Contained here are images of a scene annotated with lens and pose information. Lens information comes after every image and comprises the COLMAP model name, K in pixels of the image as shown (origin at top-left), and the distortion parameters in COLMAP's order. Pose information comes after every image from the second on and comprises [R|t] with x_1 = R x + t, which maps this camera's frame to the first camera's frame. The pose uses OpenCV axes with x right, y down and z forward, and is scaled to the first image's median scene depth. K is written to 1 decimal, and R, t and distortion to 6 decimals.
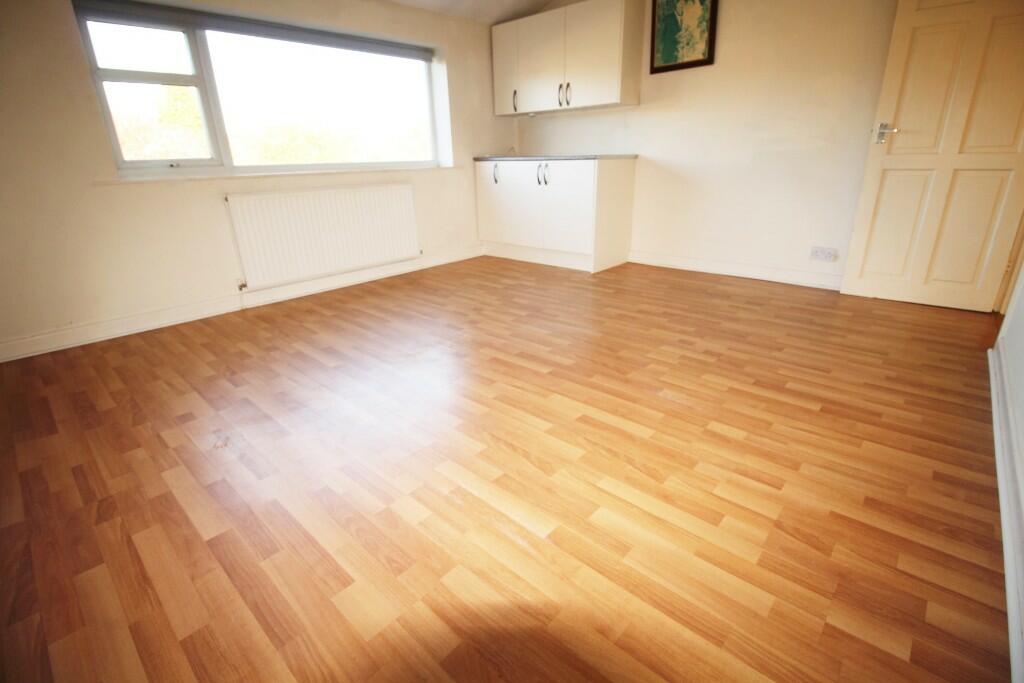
lens RADIAL K [[480.0, 0, 515.4], [0, 480.0, 326.9], [0, 0, 1]] dist [0.001117, -0.010738]
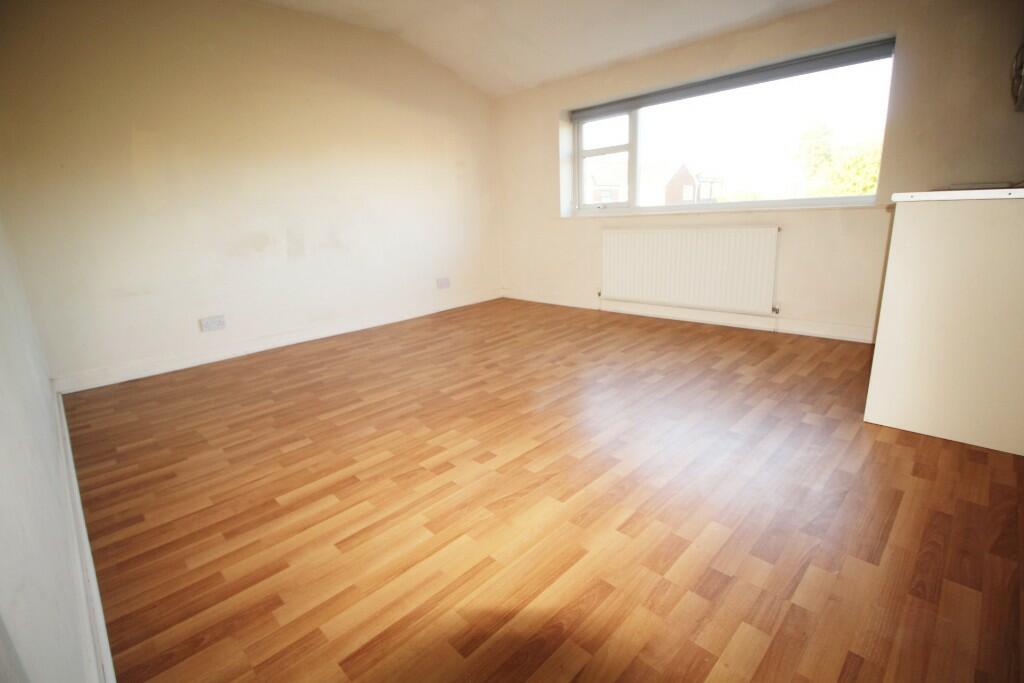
lens RADIAL K [[473.0, 0, 512.0], [0, 473.0, 341.5], [0, 0, 1]] dist [0.004754, -0.014303]
pose [[-0.055608, 0.286331, -0.956516, 1.347797], [-0.282234, 0.914420, 0.290138, -0.483227], [0.957733, 0.286095, 0.029963, 1.278216]]
